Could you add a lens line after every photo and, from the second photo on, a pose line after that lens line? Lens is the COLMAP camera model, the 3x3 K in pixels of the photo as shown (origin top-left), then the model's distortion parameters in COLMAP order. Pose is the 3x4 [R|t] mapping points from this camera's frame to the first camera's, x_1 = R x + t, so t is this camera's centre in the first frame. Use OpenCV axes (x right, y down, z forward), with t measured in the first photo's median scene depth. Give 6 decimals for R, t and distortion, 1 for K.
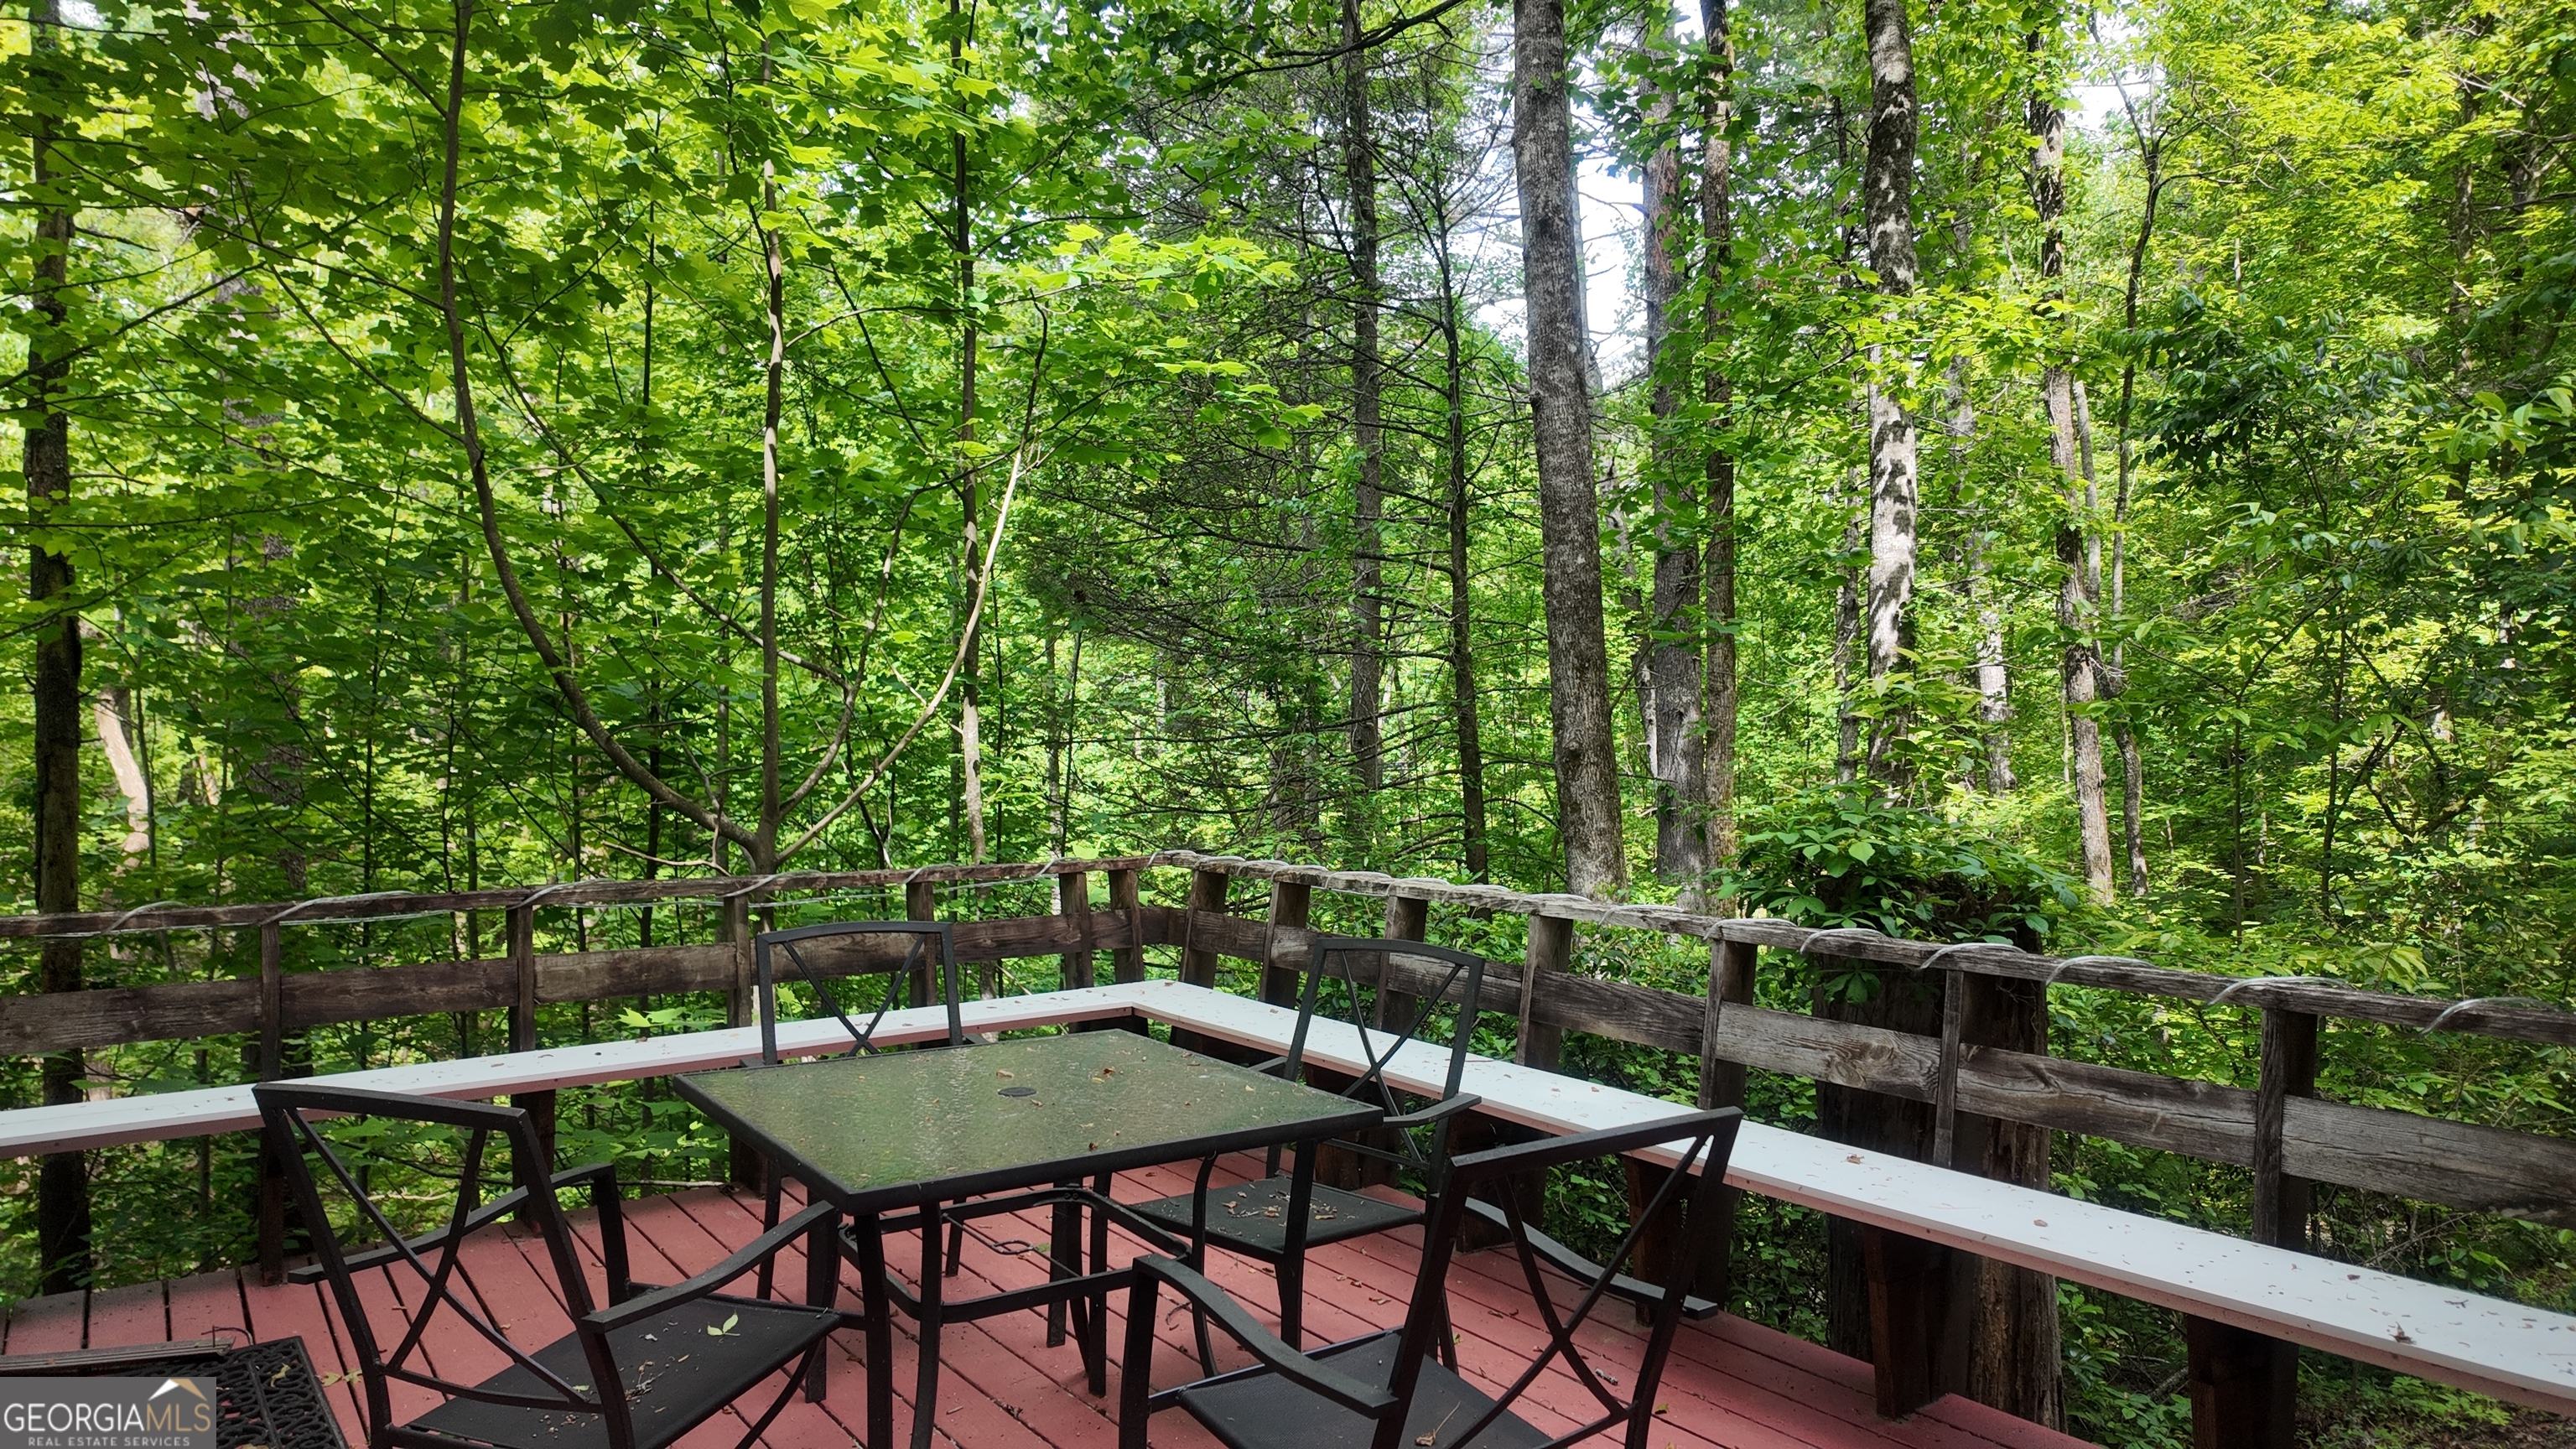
lens RADIAL K [[1505.6, 0, 1287.7], [0, 1505.6, 724.3], [0, 0, 1]] dist [0.061514, -0.061825]
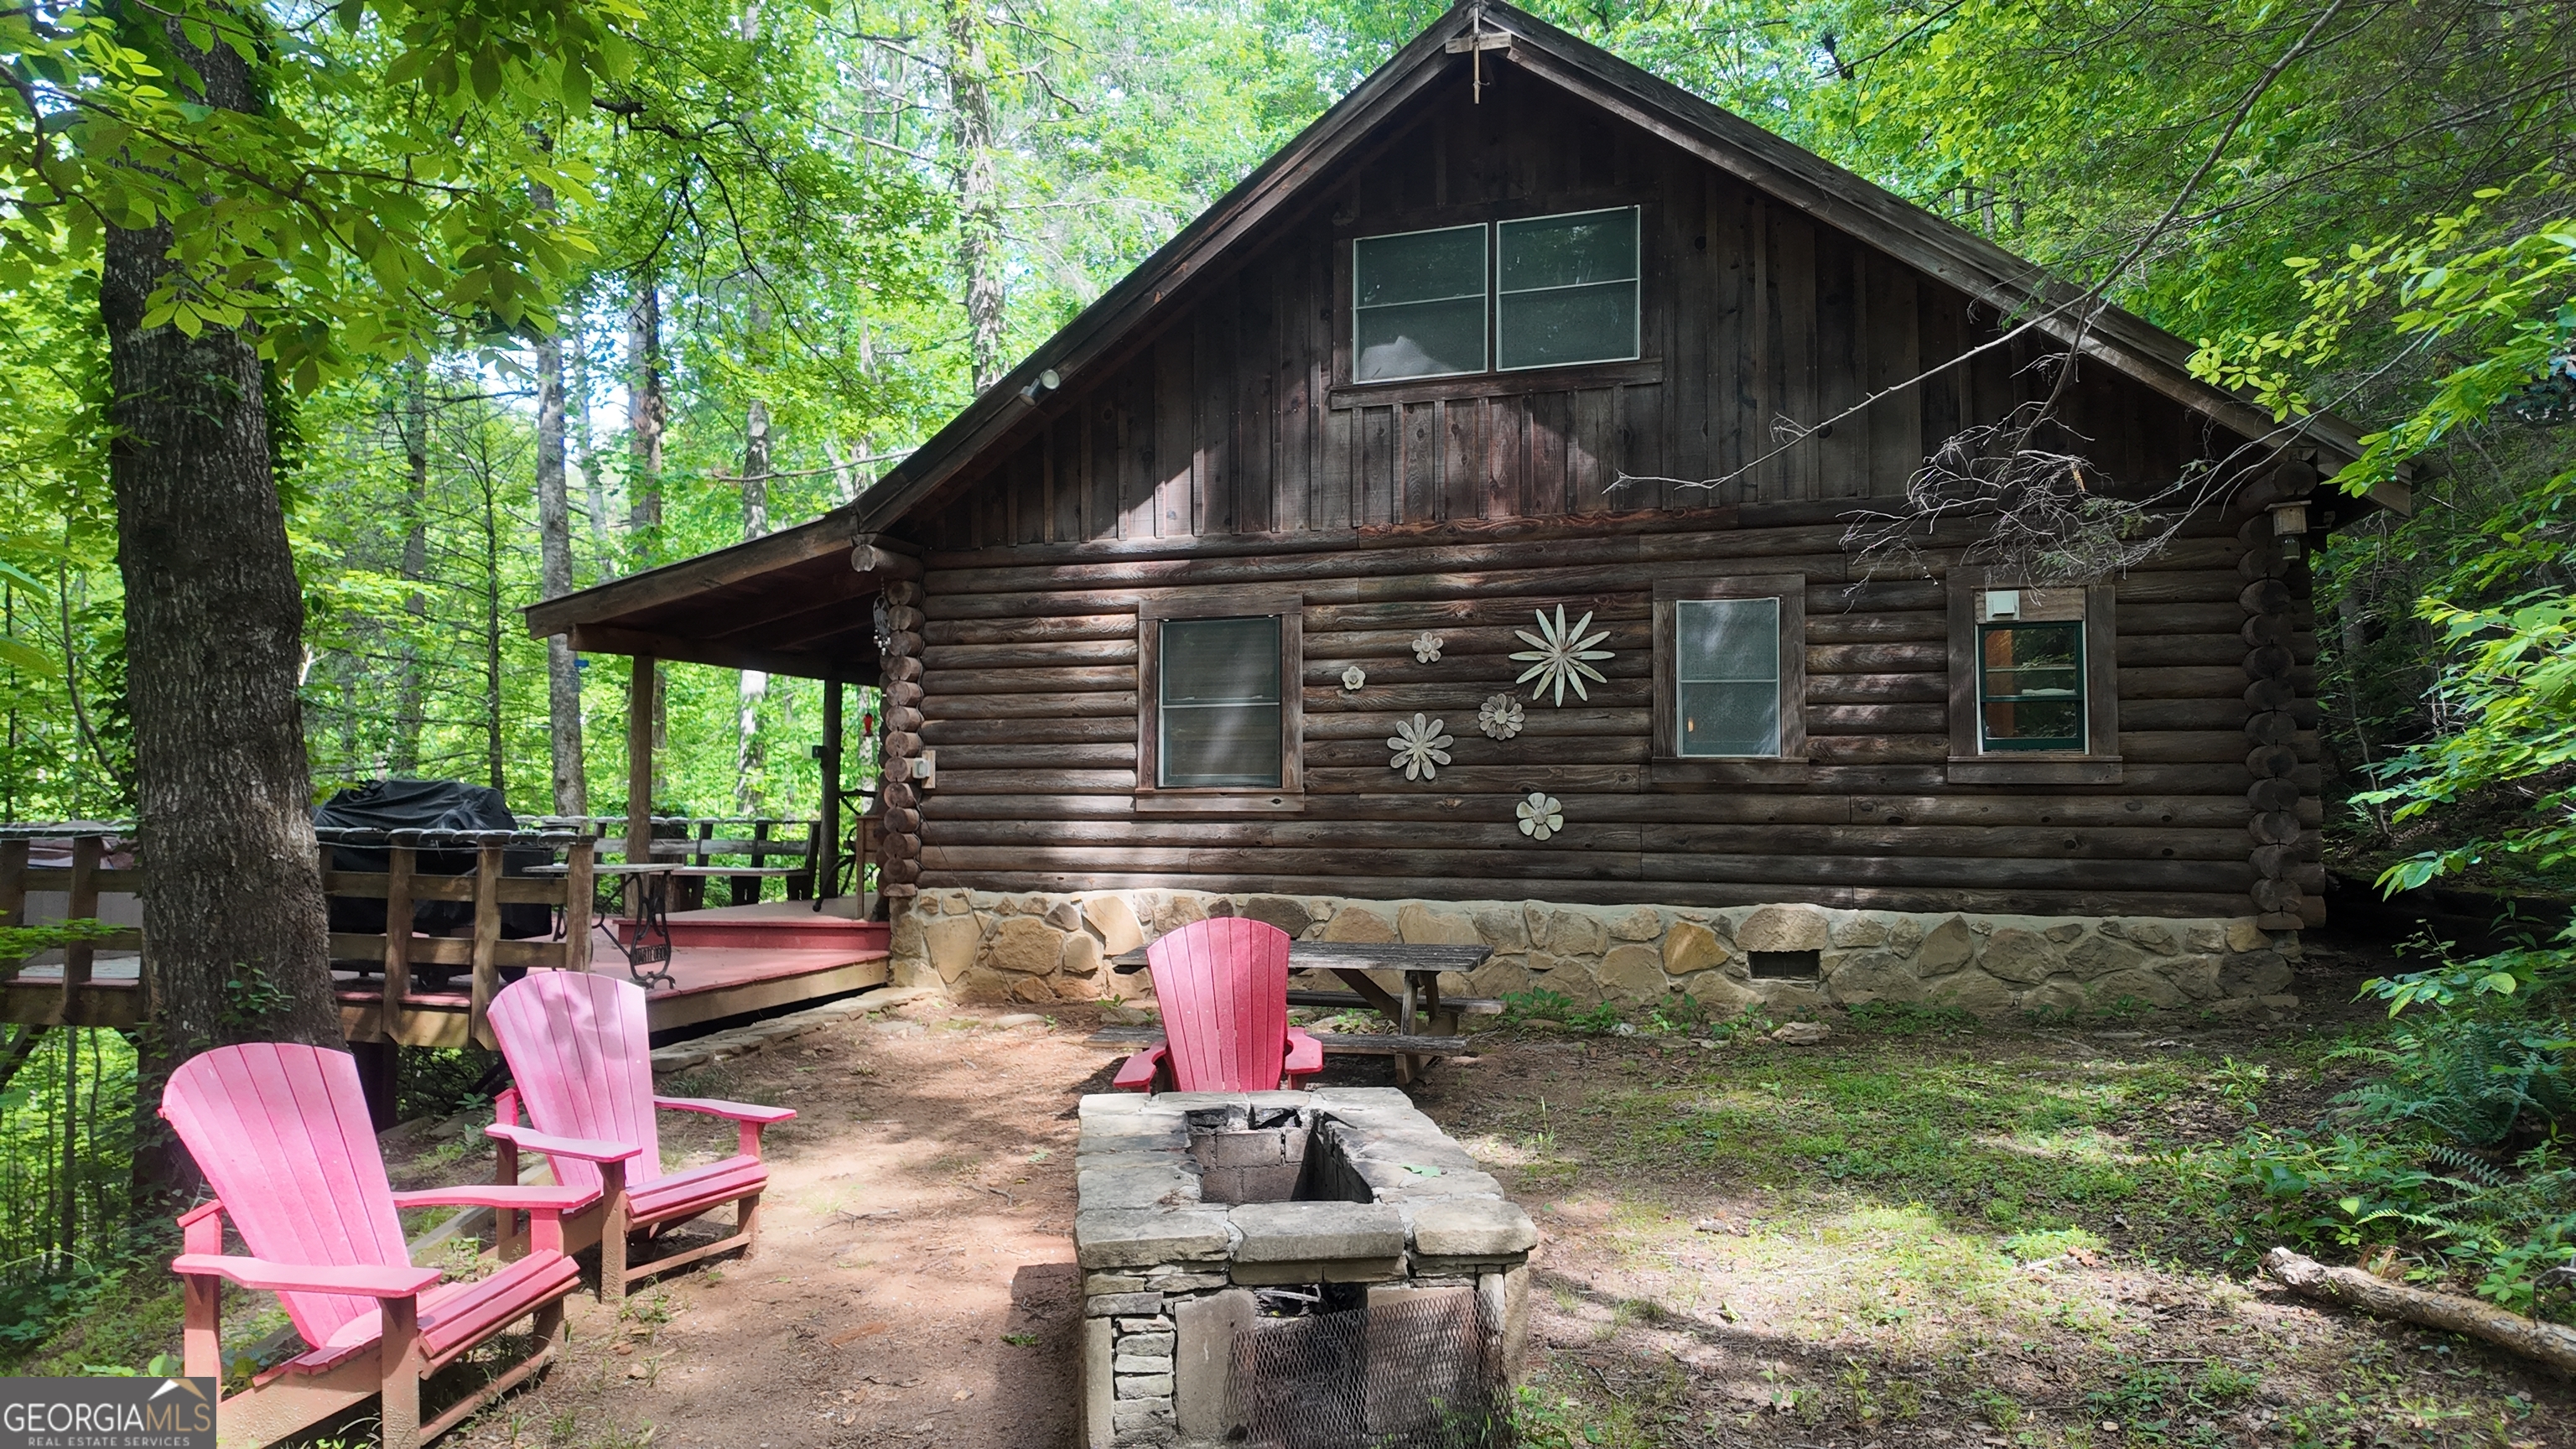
lens RADIAL K [[1505.6, 0, 1289.1], [0, 1505.6, 727.9], [0, 0, 1]] dist [0.061514, -0.061825]
pose [[0.819606, 0.024761, 0.572392, -0.191252], [-0.002428, 0.999207, -0.039748, 0.028120], [-0.572922, 0.031188, 0.819016, -1.285176]]
